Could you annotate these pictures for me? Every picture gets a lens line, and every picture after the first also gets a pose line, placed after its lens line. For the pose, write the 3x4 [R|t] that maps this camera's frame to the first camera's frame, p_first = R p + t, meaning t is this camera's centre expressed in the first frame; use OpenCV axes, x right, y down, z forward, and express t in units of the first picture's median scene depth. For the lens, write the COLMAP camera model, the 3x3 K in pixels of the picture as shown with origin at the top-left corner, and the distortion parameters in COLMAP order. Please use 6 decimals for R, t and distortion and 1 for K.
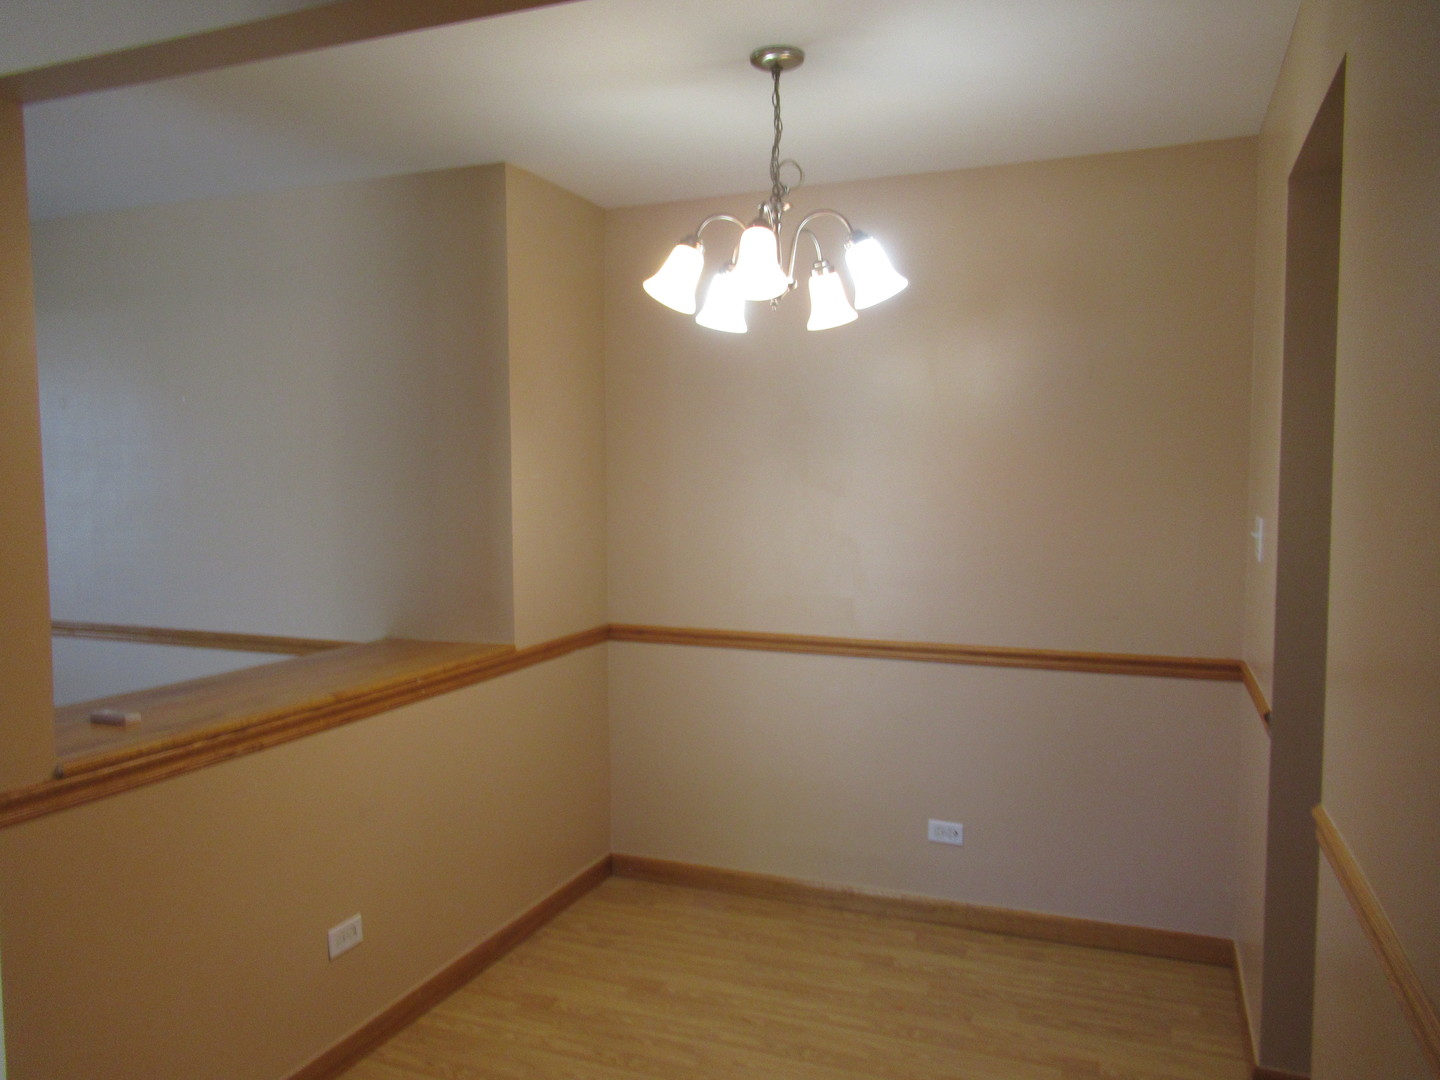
lens RADIAL K [[1083.2, 0, 708.8], [0, 1083.2, 541.1], [0, 0, 1]] dist [-0.002877, 0.005096]
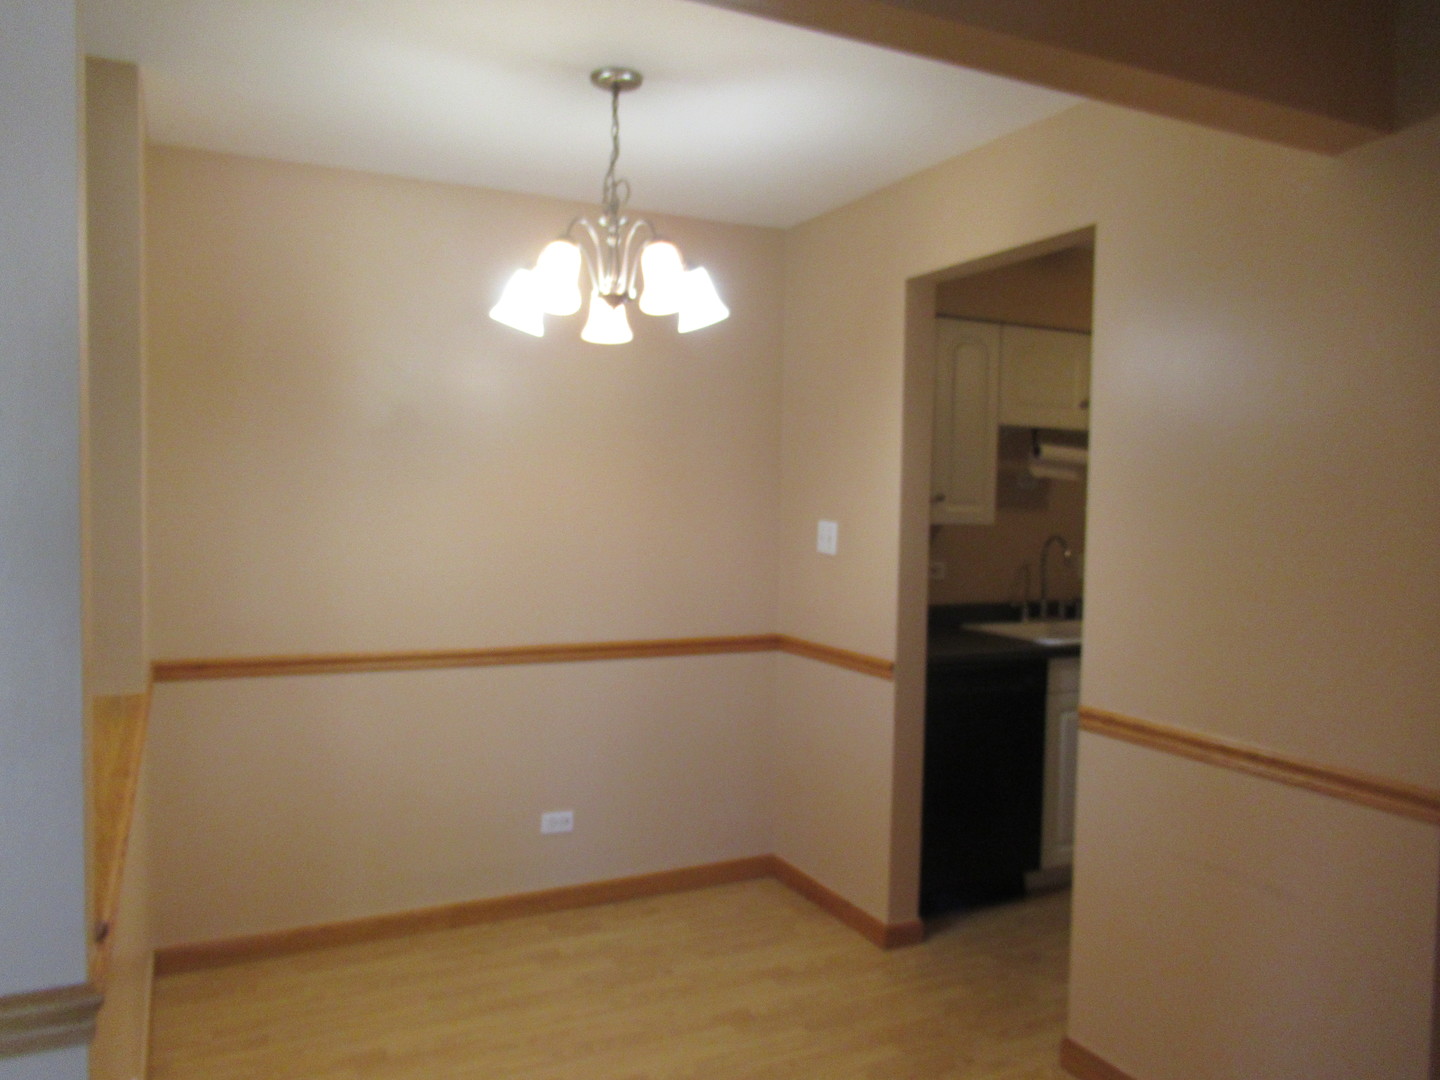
lens RADIAL K [[1083.2, 0, 717.6], [0, 1083.2, 537.7], [0, 0, 1]] dist [-0.002877, 0.005096]
pose [[0.671053, -0.016466, 0.741227, -0.523569], [0.030116, 0.999534, -0.005060, 0.002121], [-0.740798, 0.025718, 0.671236, 0.197297]]
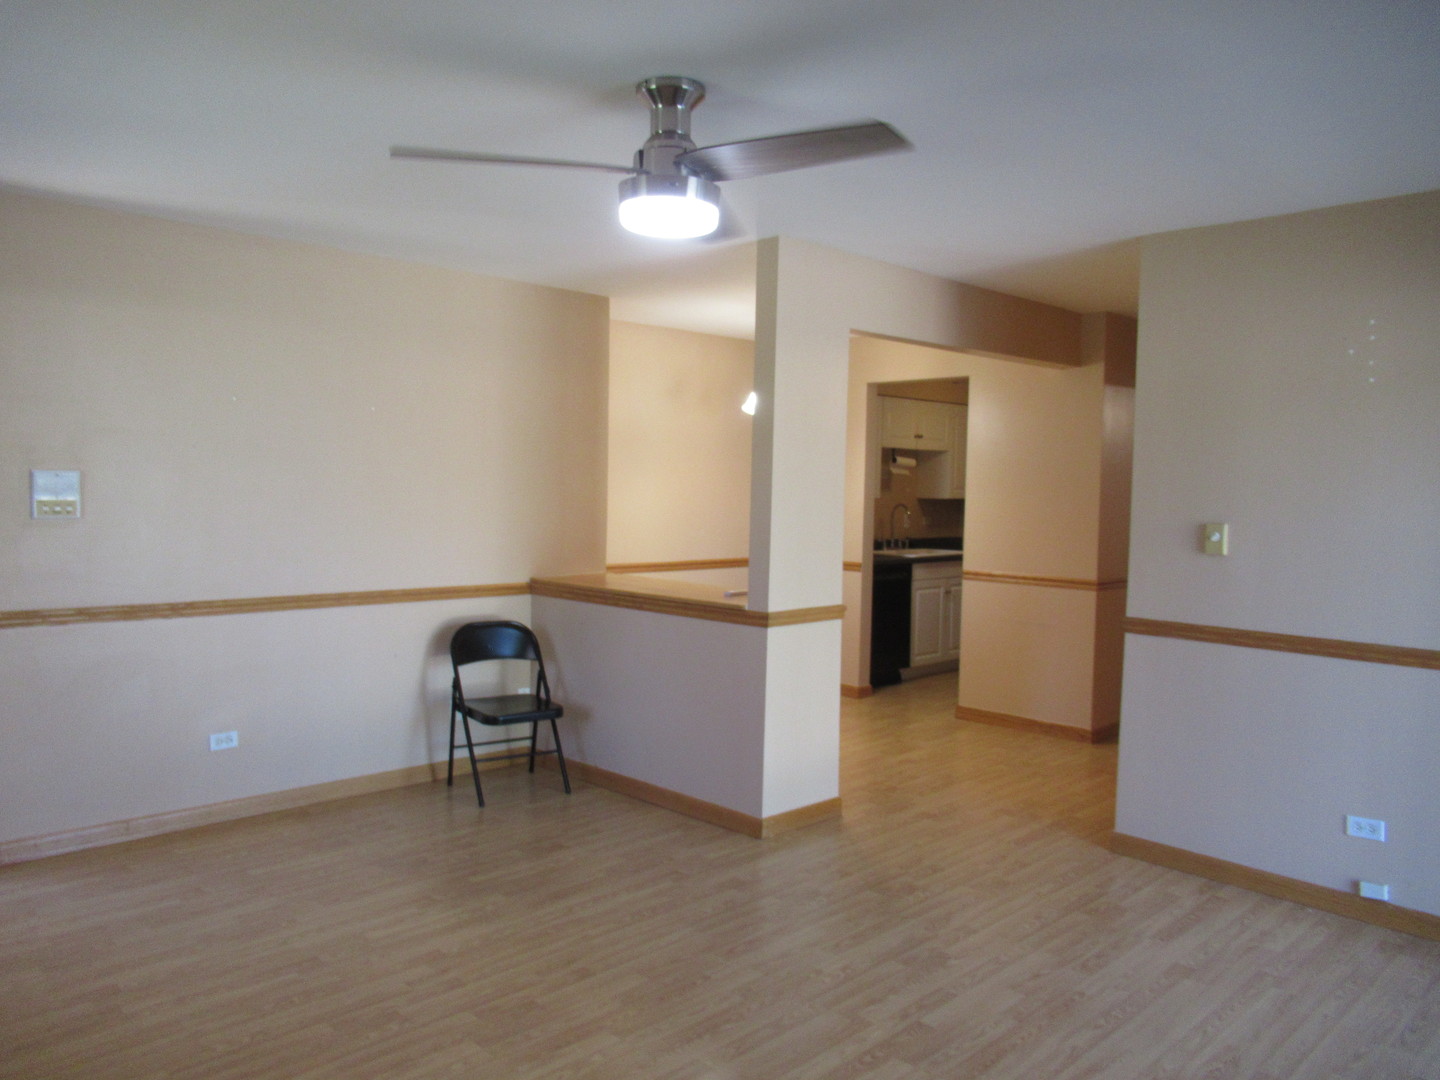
lens RADIAL K [[1083.2, 0, 728.0], [0, 1083.2, 540.6], [0, 0, 1]] dist [-0.002877, 0.005096]
pose [[0.396478, -0.040347, 0.917157, -1.901914], [0.038449, 0.998887, 0.027321, 0.006126], [-0.917239, 0.024432, 0.397588, 0.138237]]
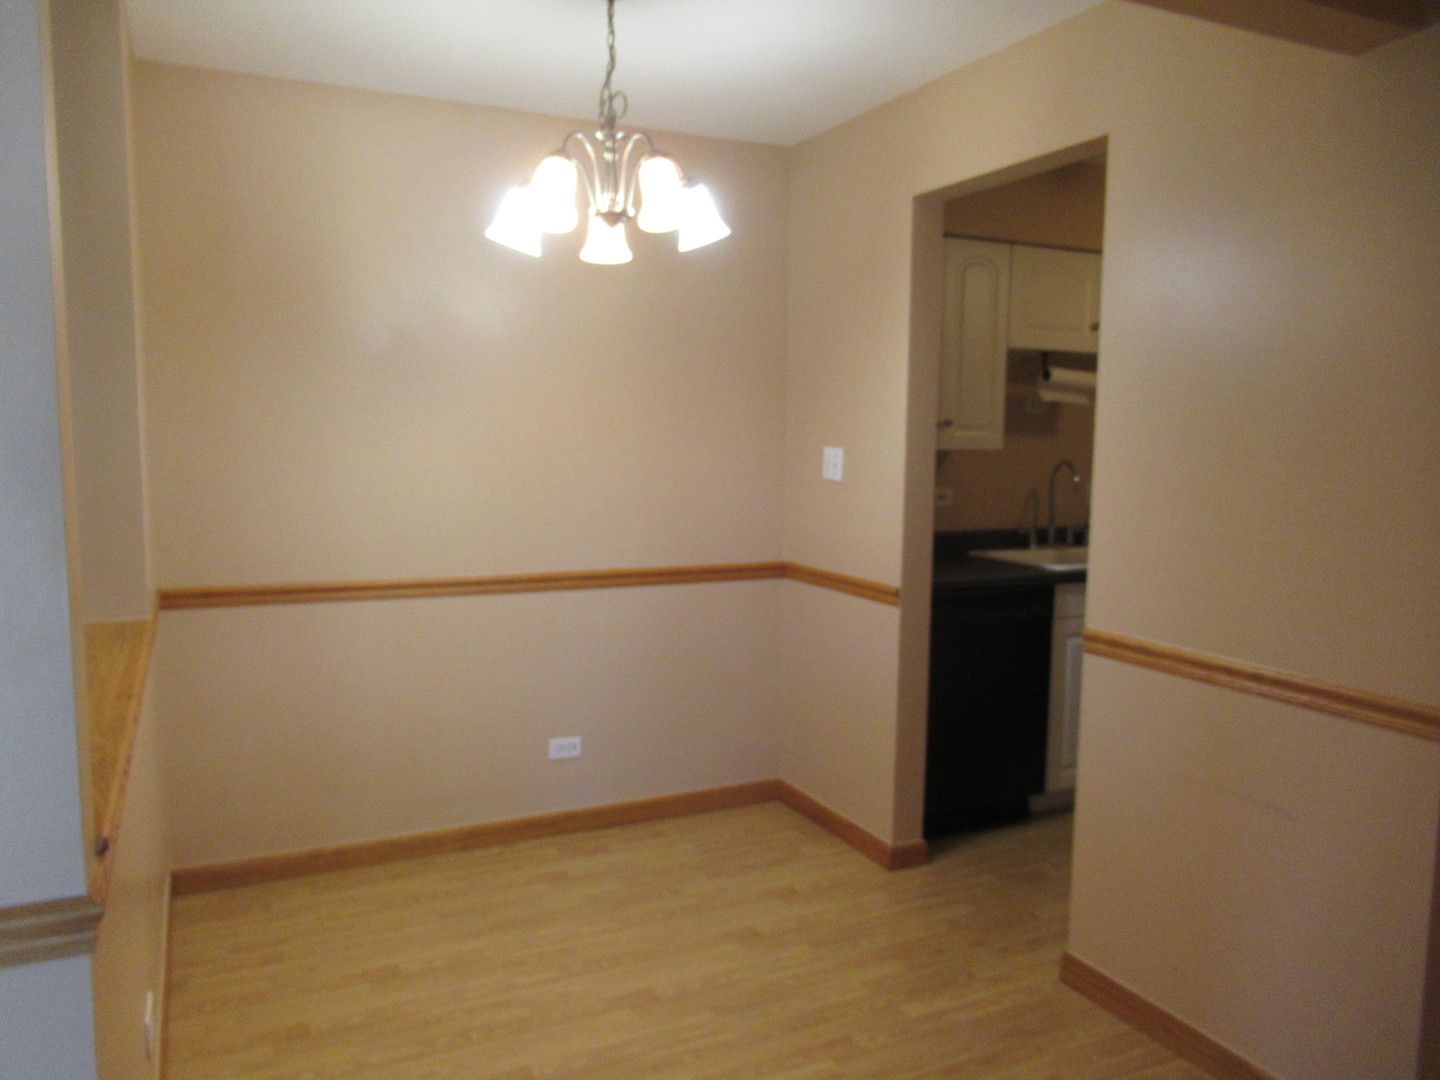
lens RADIAL K [[1083.2, 0, 717.2], [0, 1083.2, 537.0], [0, 0, 1]] dist [-0.002877, 0.005096]
pose [[0.678100, -0.065315, 0.732061, -0.514389], [0.035979, 0.997799, 0.055697, 0.009510], [-0.734088, -0.011429, 0.678958, 0.197335]]
